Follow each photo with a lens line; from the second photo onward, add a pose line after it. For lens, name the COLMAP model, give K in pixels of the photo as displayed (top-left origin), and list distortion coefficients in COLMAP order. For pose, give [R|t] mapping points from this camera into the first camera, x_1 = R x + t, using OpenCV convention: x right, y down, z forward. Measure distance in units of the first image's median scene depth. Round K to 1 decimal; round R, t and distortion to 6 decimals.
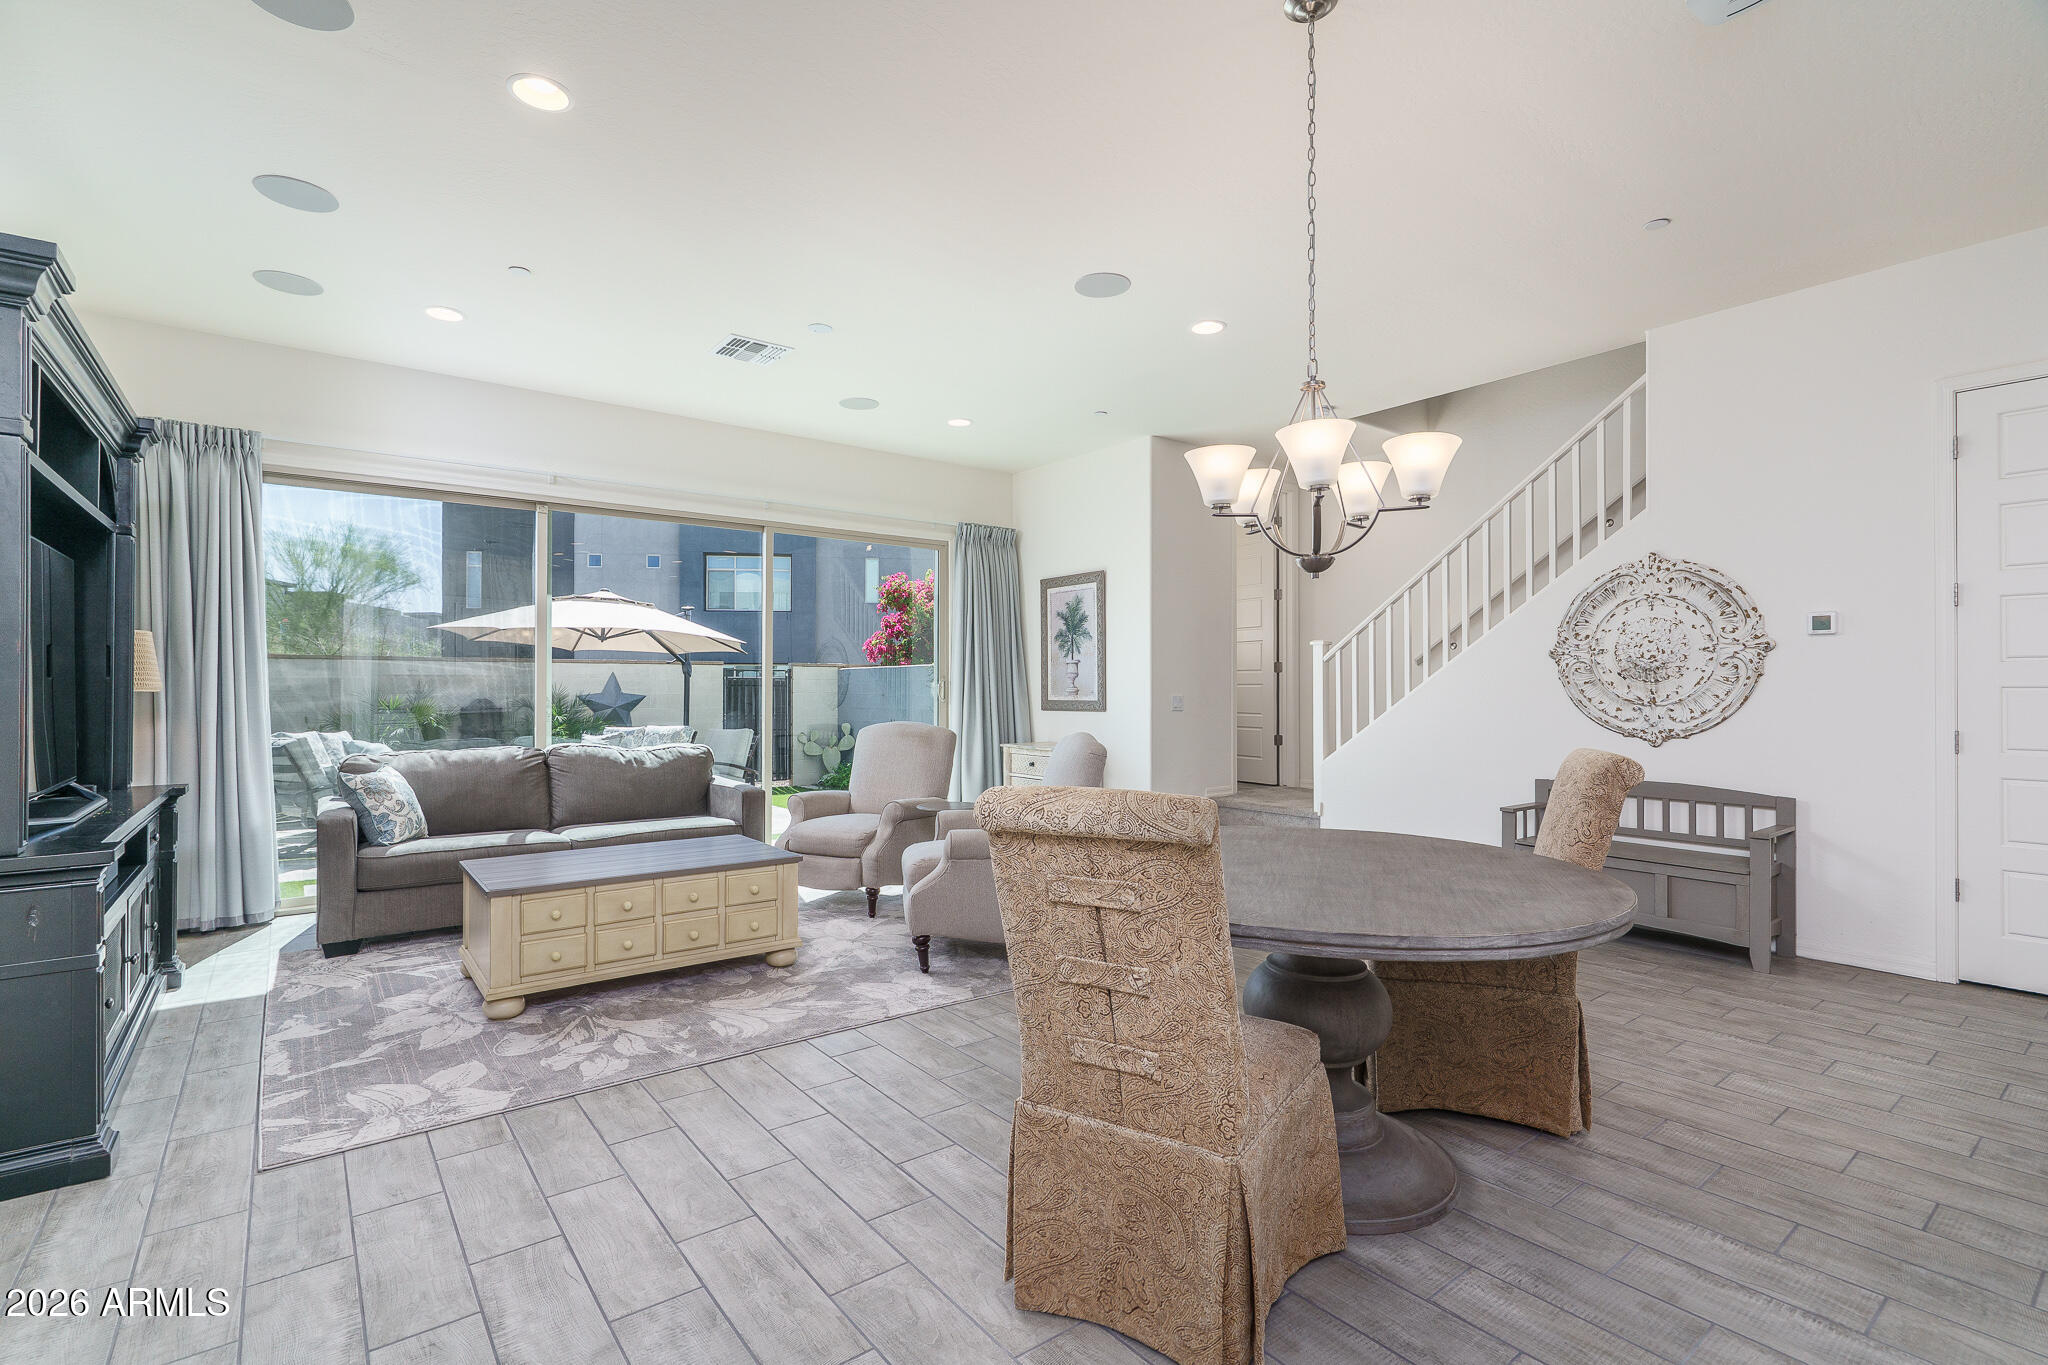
lens RADIAL K [[942.4, 0, 1013.5], [0, 942.4, 681.4], [0, 0, 1]] dist [-0.005032, 0.000352]
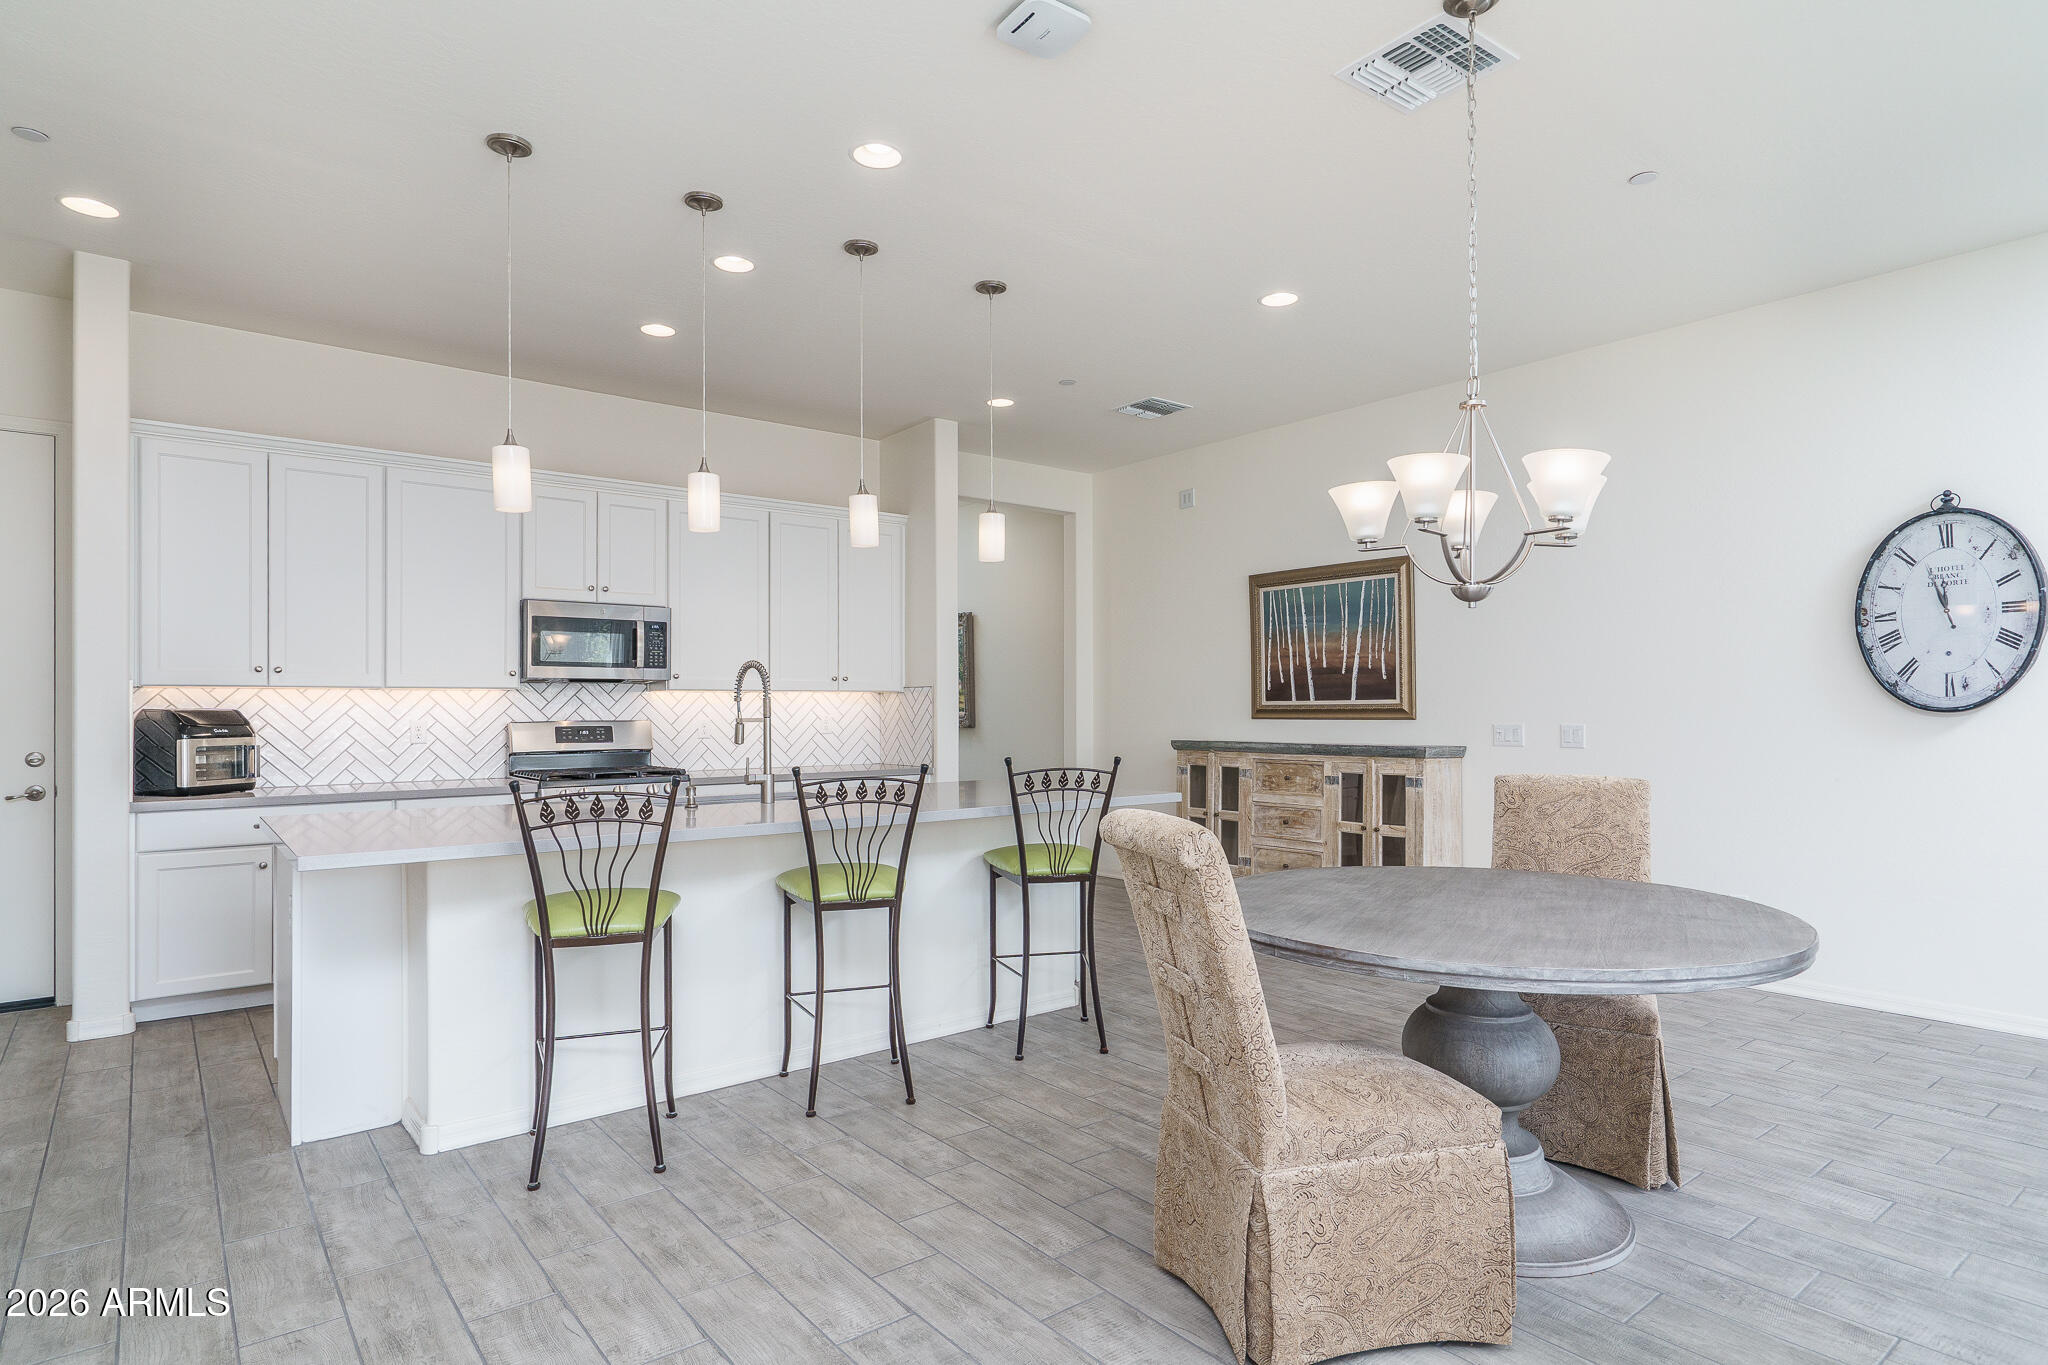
lens RADIAL K [[1100.8, 0, 1021.5], [0, 1100.8, 703.5], [0, 0, 1]] dist [0.002614, -0.000436]
pose [[-0.999927, 0.003384, -0.011613, 0.401785], [0.003532, 0.999912, -0.012772, 0.000416], [0.011569, -0.012812, -0.999851, 1.071787]]
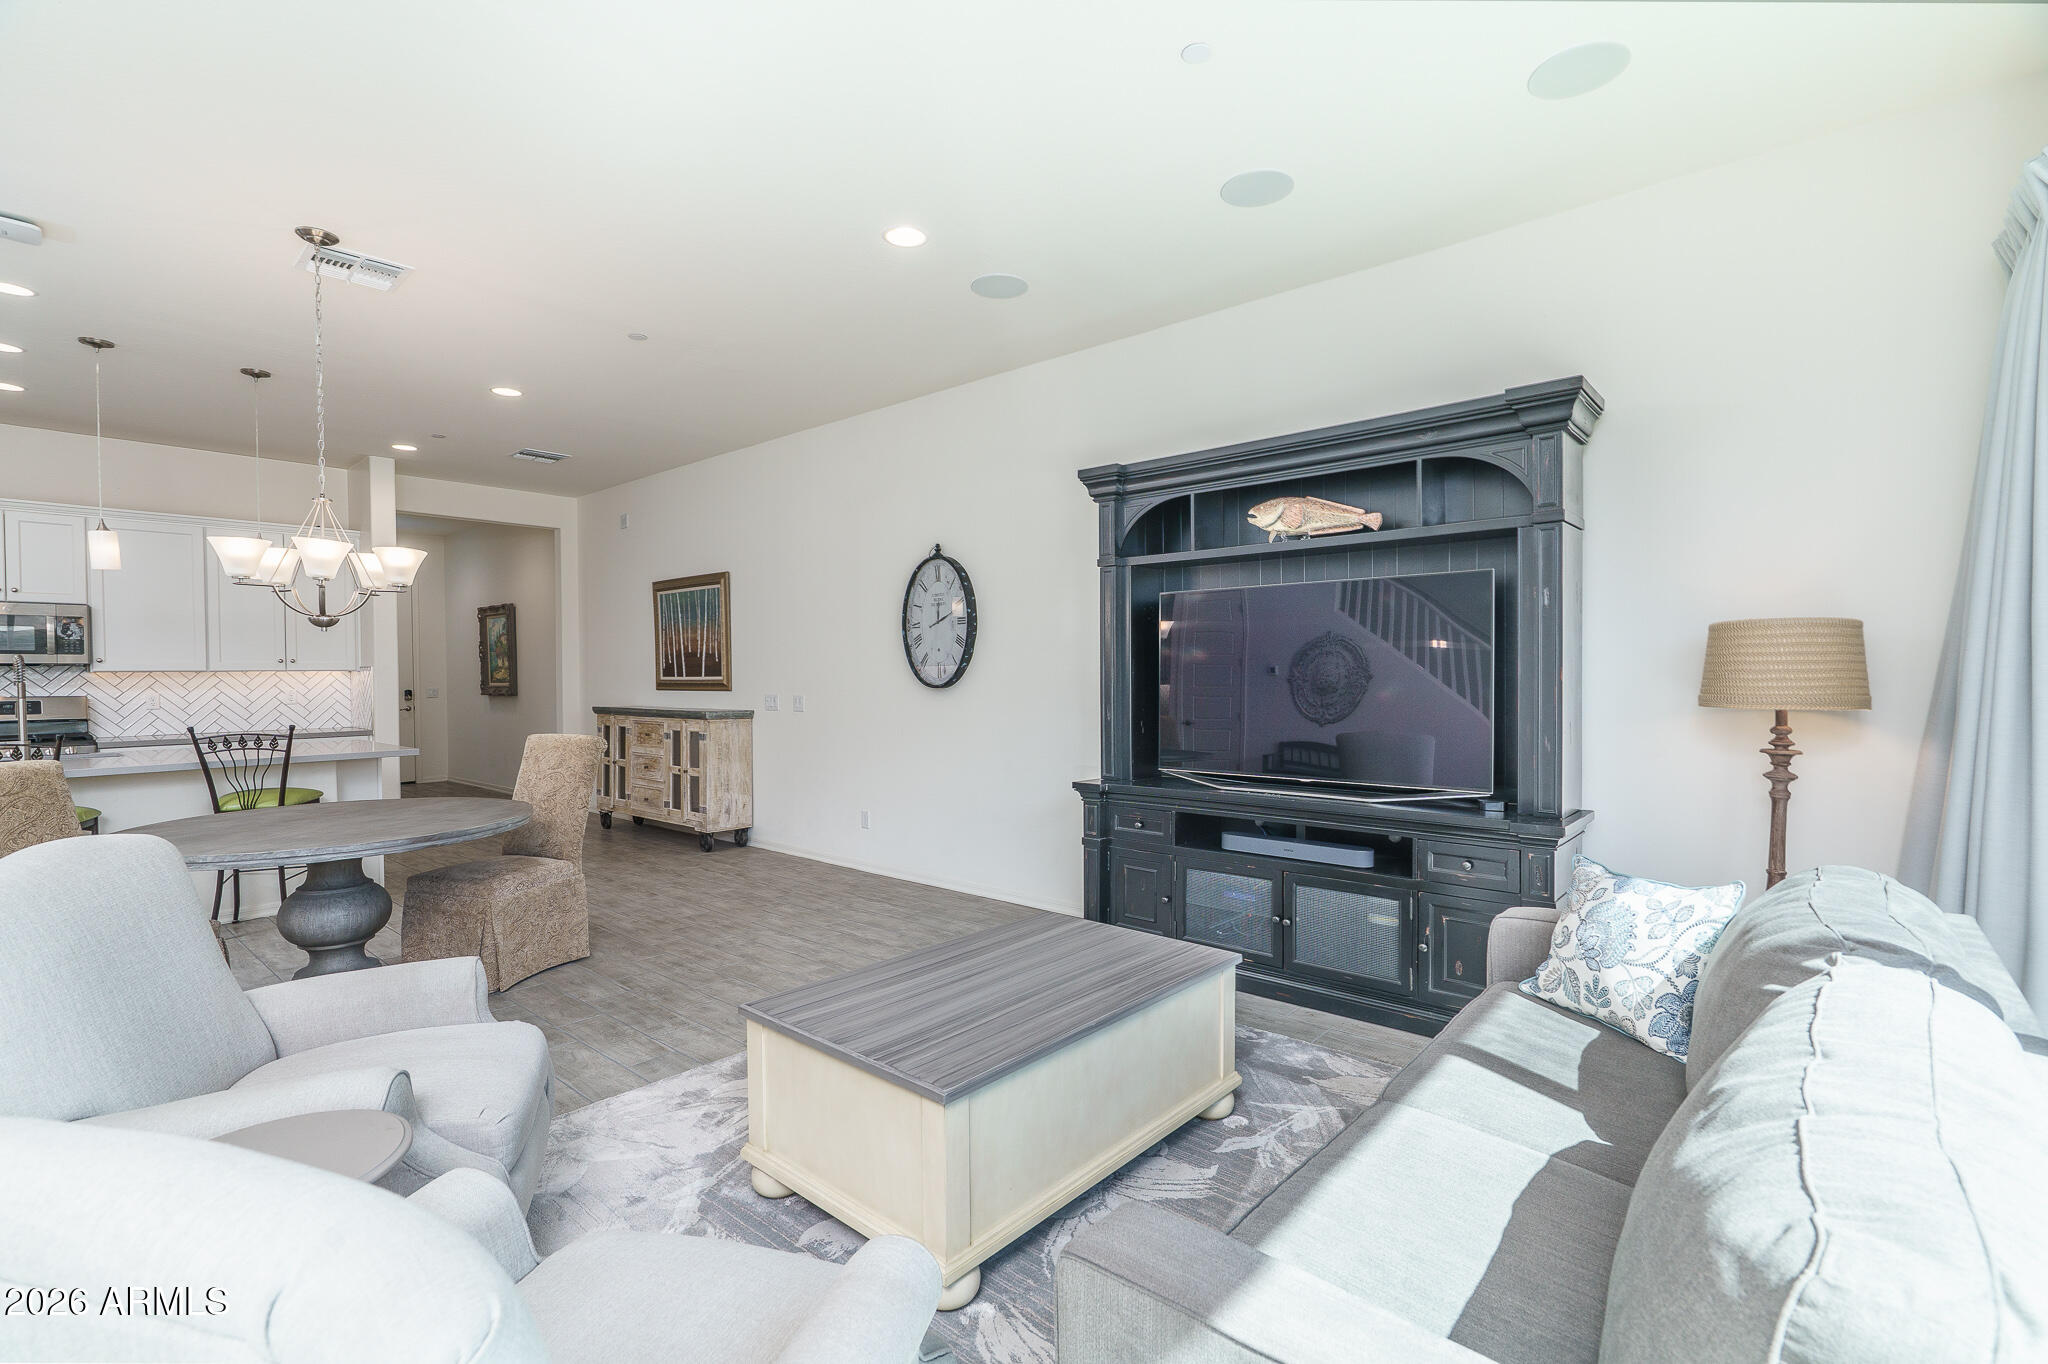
lens RADIAL K [[926.1, 0, 1020.5], [0, 926.1, 685.6], [0, 0, 1]] dist [-0.002966, 0.000397]
pose [[-0.980940, 0.008874, -0.194106, -0.240282], [0.007515, 0.999942, 0.007737, -0.012717], [0.194163, 0.006131, -0.980950, 1.347247]]
